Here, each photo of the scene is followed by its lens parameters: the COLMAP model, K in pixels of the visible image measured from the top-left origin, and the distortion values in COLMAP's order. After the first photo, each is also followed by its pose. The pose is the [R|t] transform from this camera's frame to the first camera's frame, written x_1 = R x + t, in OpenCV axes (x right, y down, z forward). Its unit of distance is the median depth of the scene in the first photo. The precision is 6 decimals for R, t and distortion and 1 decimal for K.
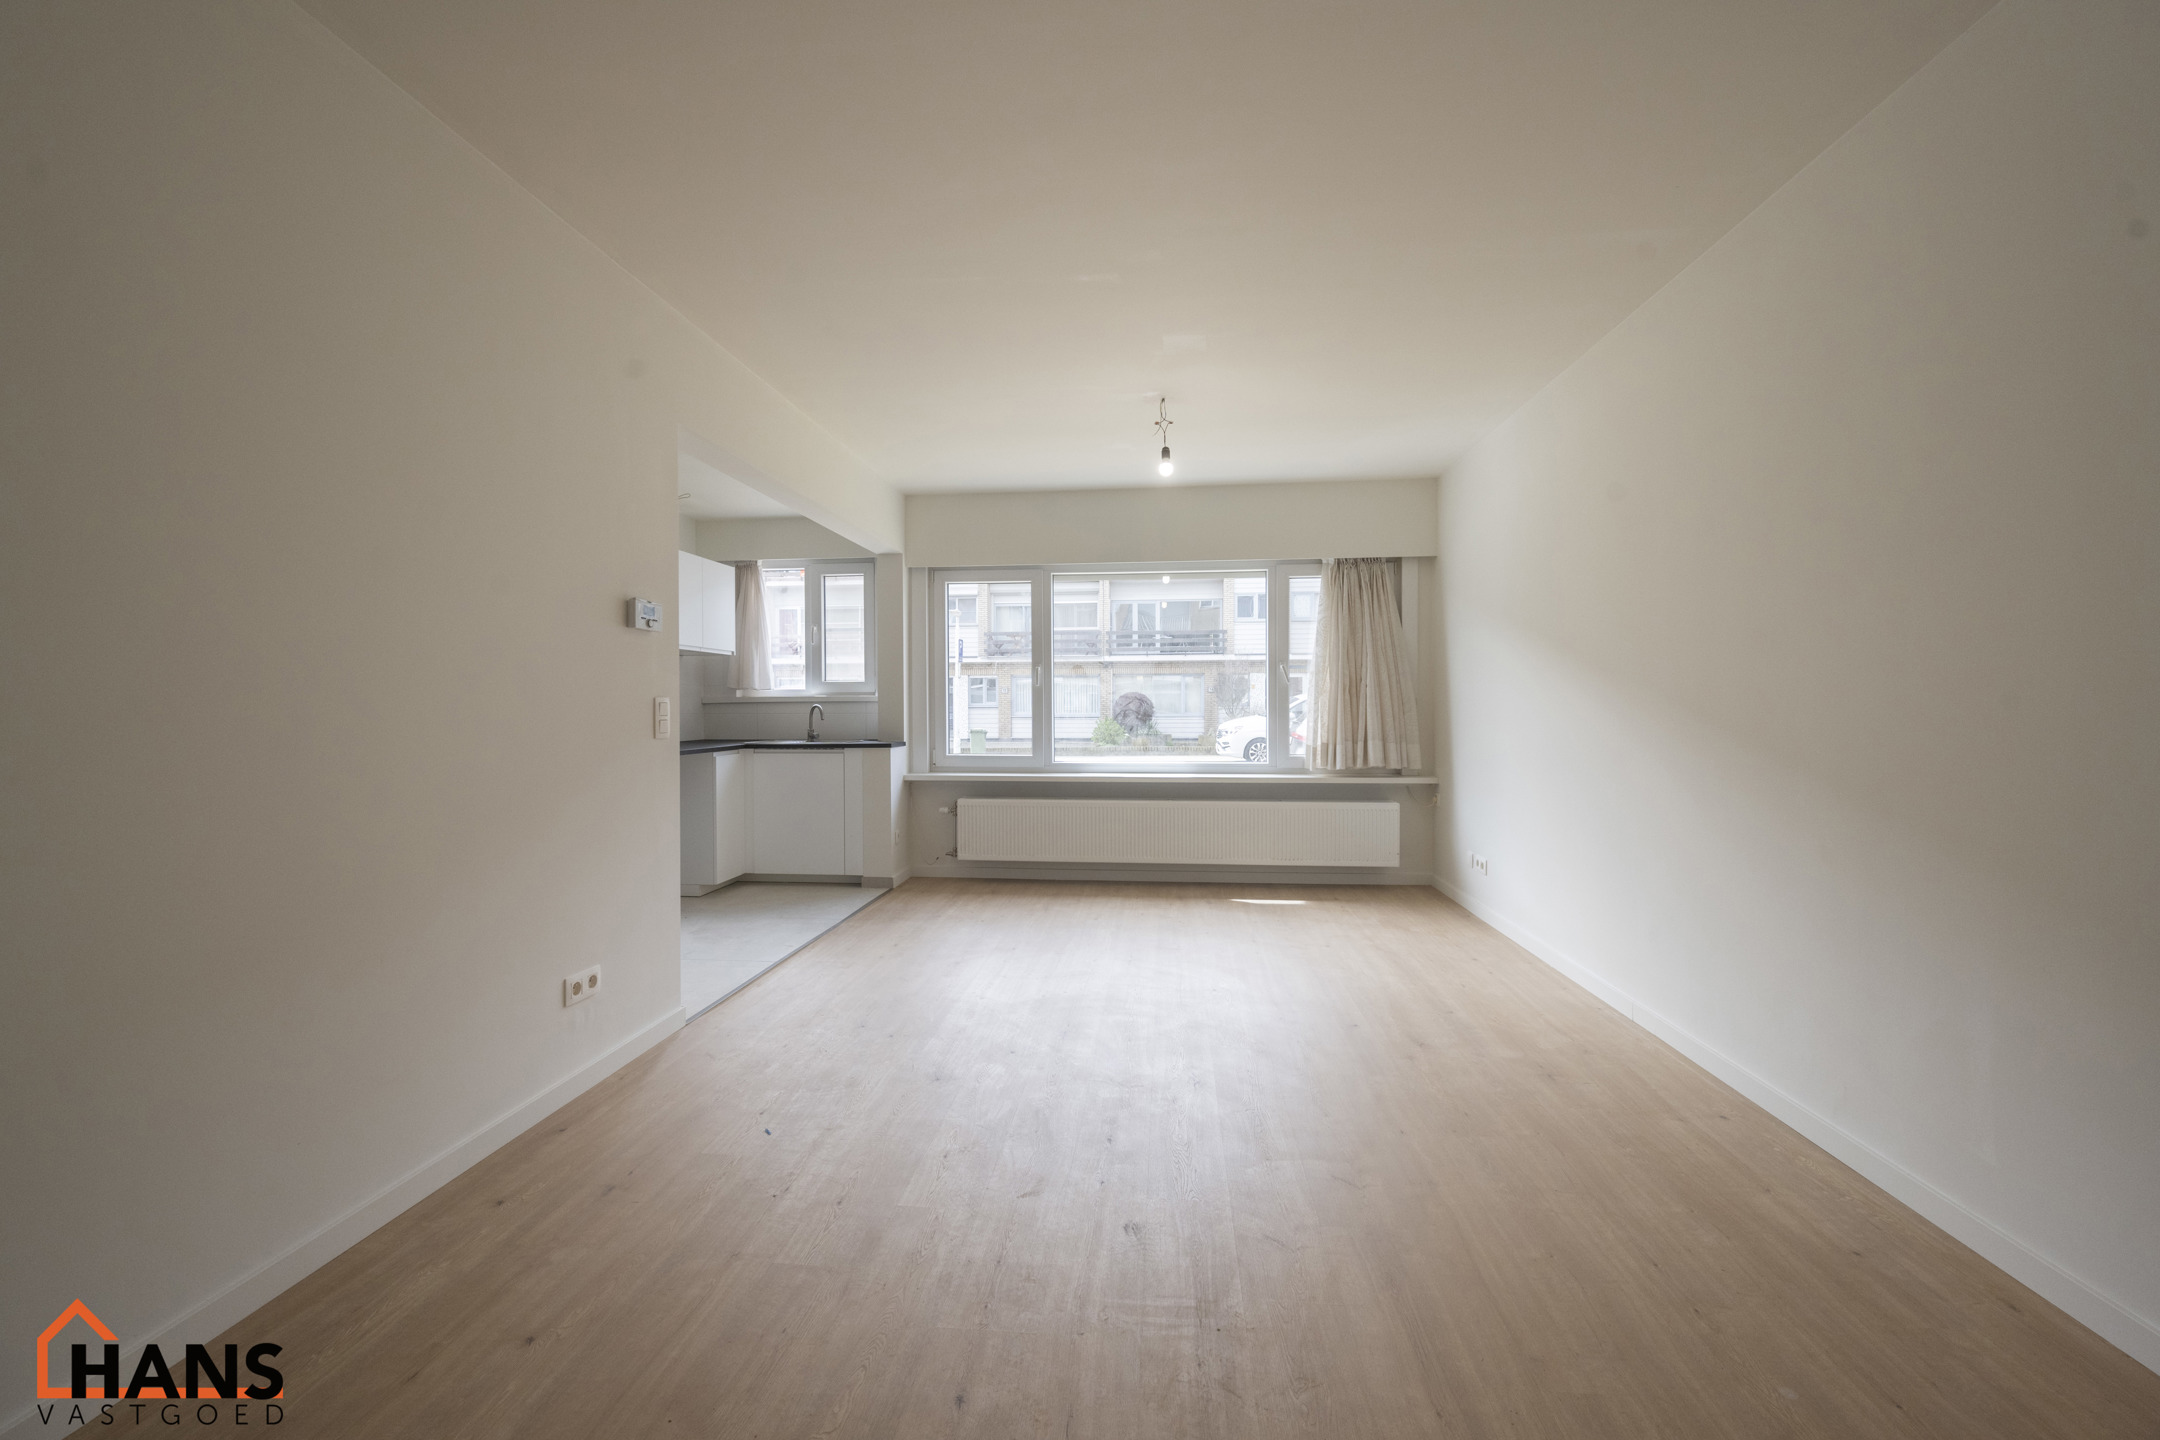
lens RADIAL K [[852.0, 0, 1078.5], [0, 852.0, 713.3], [0, 0, 1]] dist [-0.010170, -0.000128]
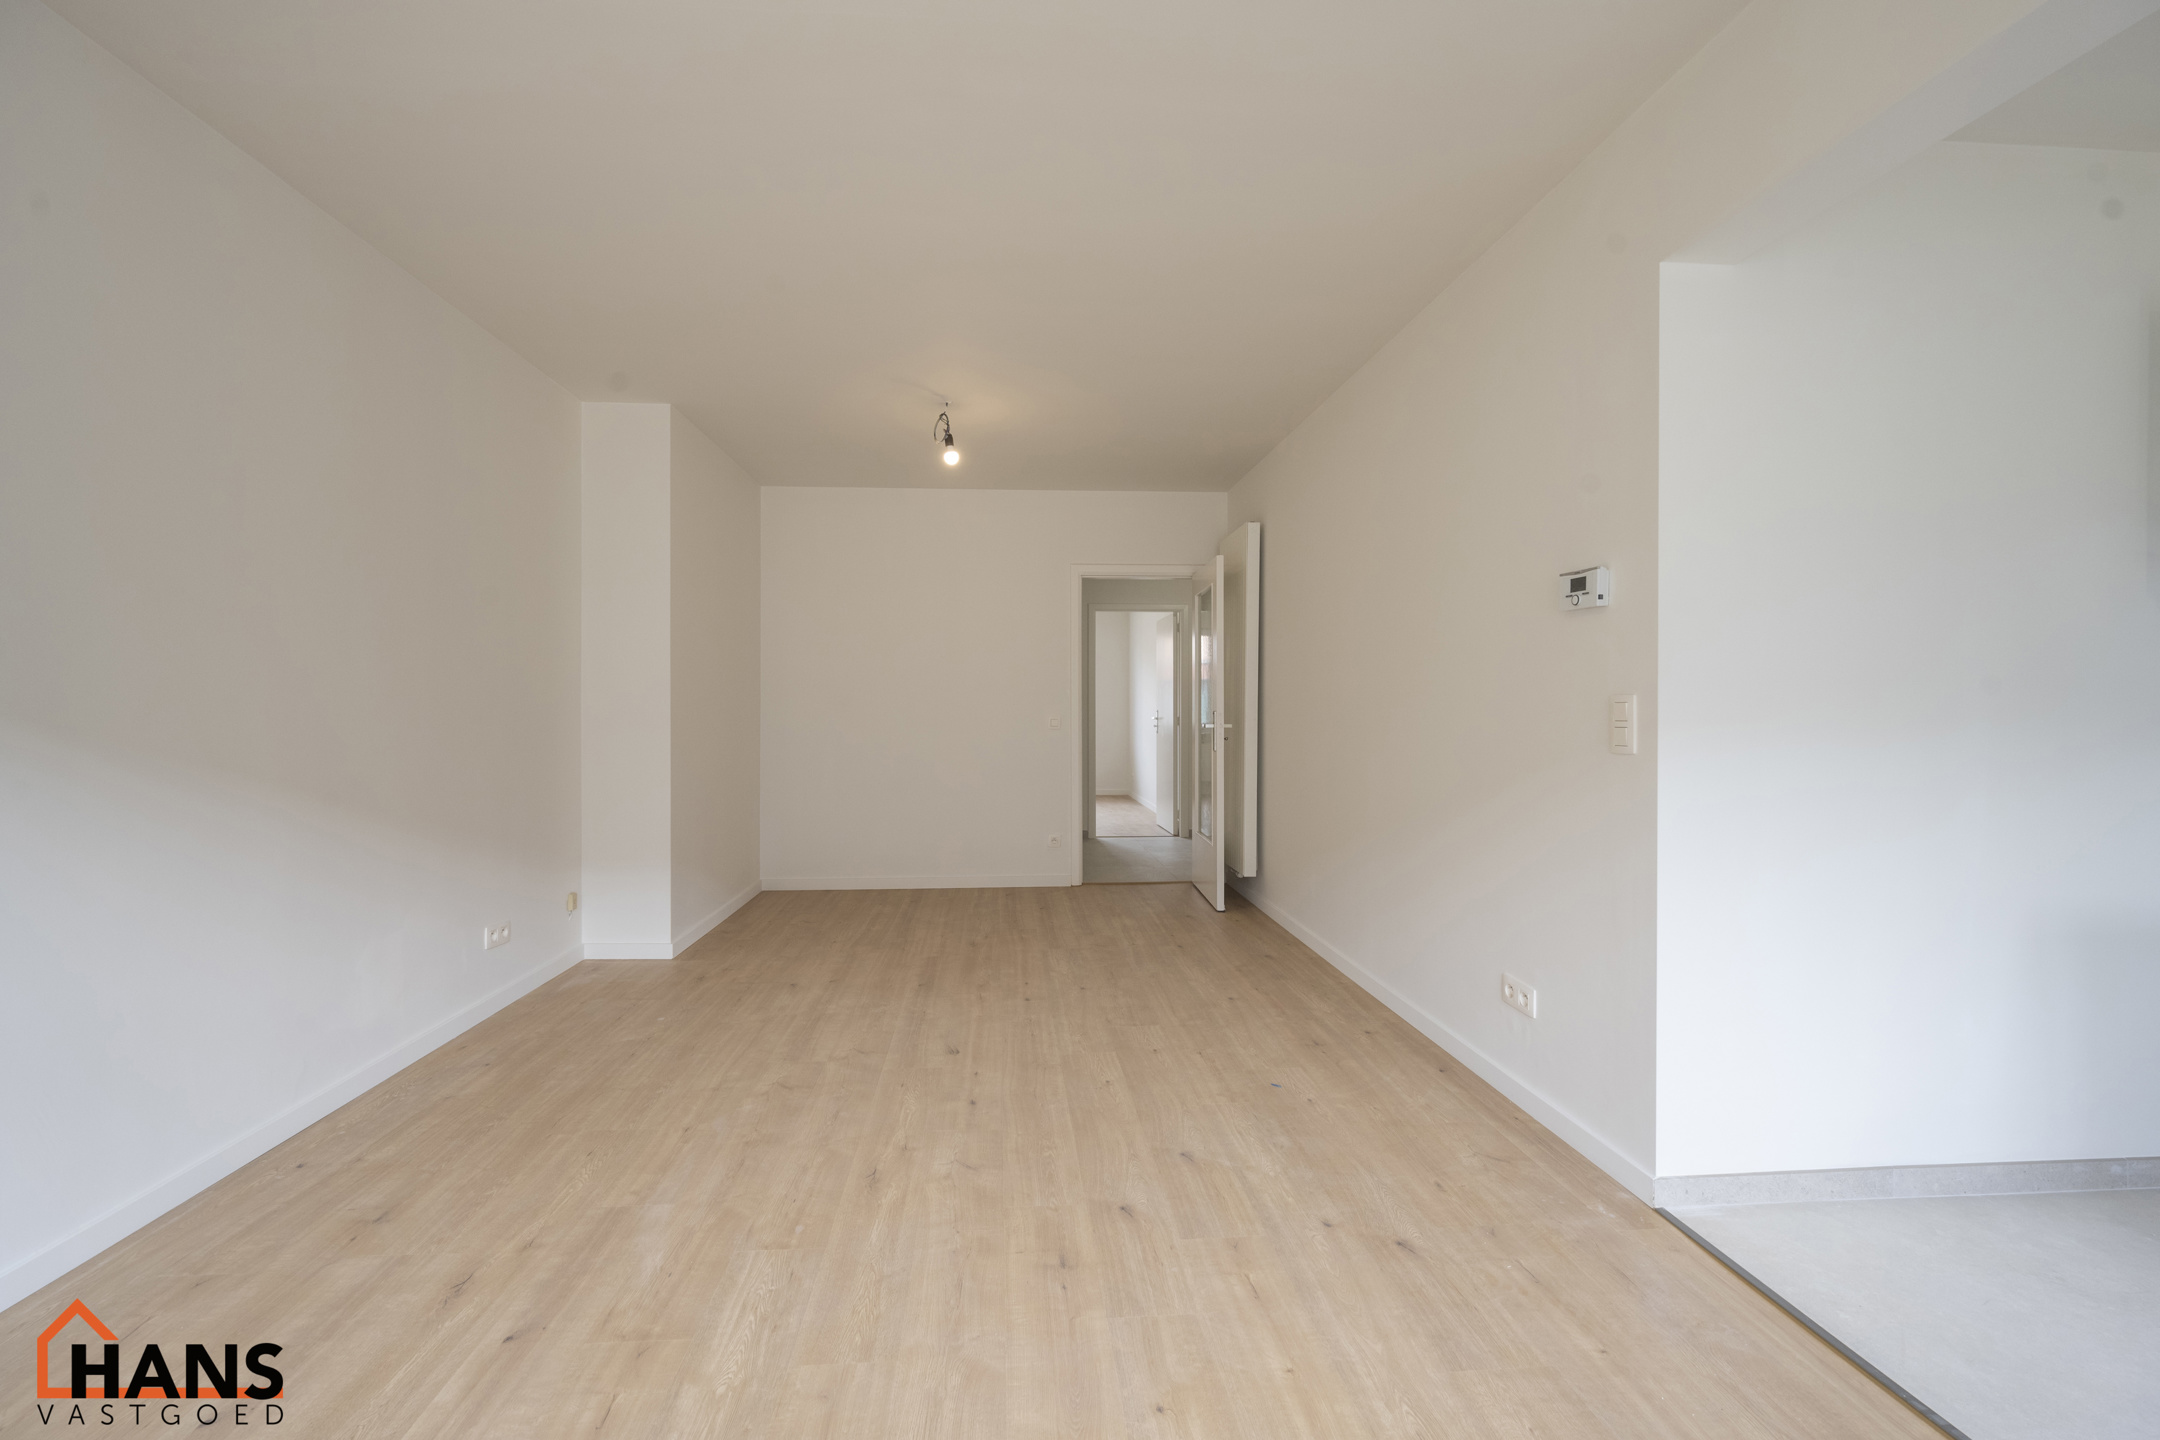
lens RADIAL K [[852.0, 0, 1078.5], [0, 852.0, 713.3], [0, 0, 1]] dist [-0.010170, -0.000128]
pose [[-0.981047, 0.008354, -0.193592, 0.041730], [0.005710, 0.999883, 0.014212, -0.008549], [0.193688, 0.012837, -0.980979, 0.801431]]
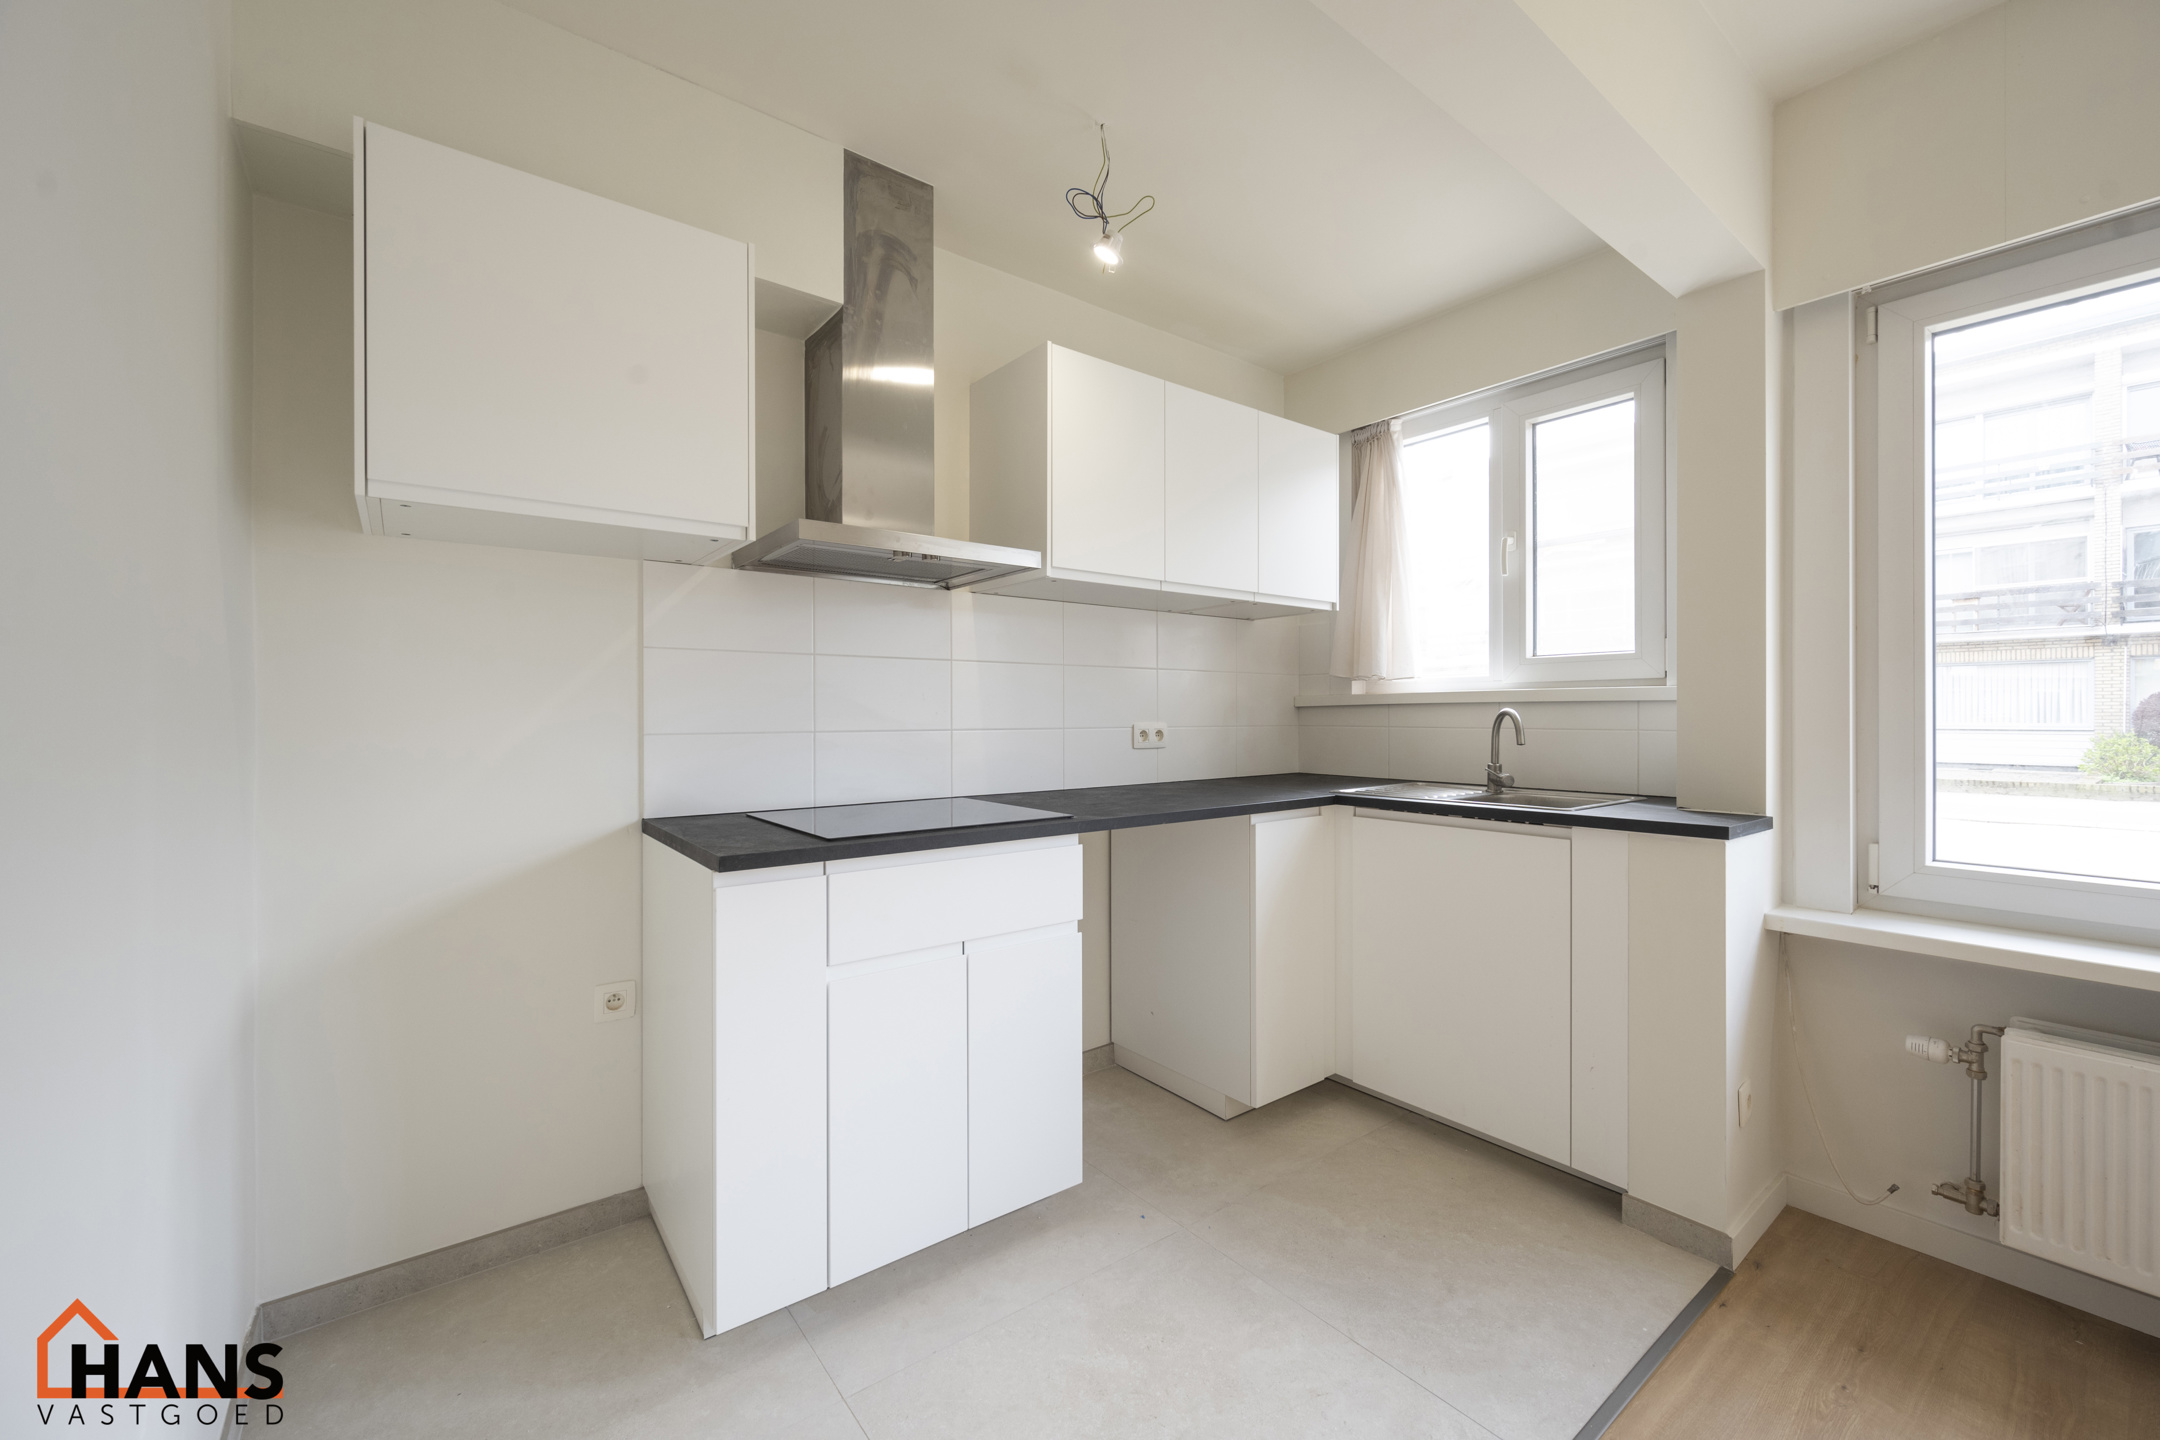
lens RADIAL K [[852.0, 0, 1078.5], [0, 852.0, 713.3], [0, 0, 1]] dist [-0.010170, -0.000128]
pose [[0.678072, 0.003376, -0.734987, -0.139770], [-0.006994, 0.999974, -0.001860, -0.005639], [0.734962, 0.006402, 0.678078, 0.552733]]
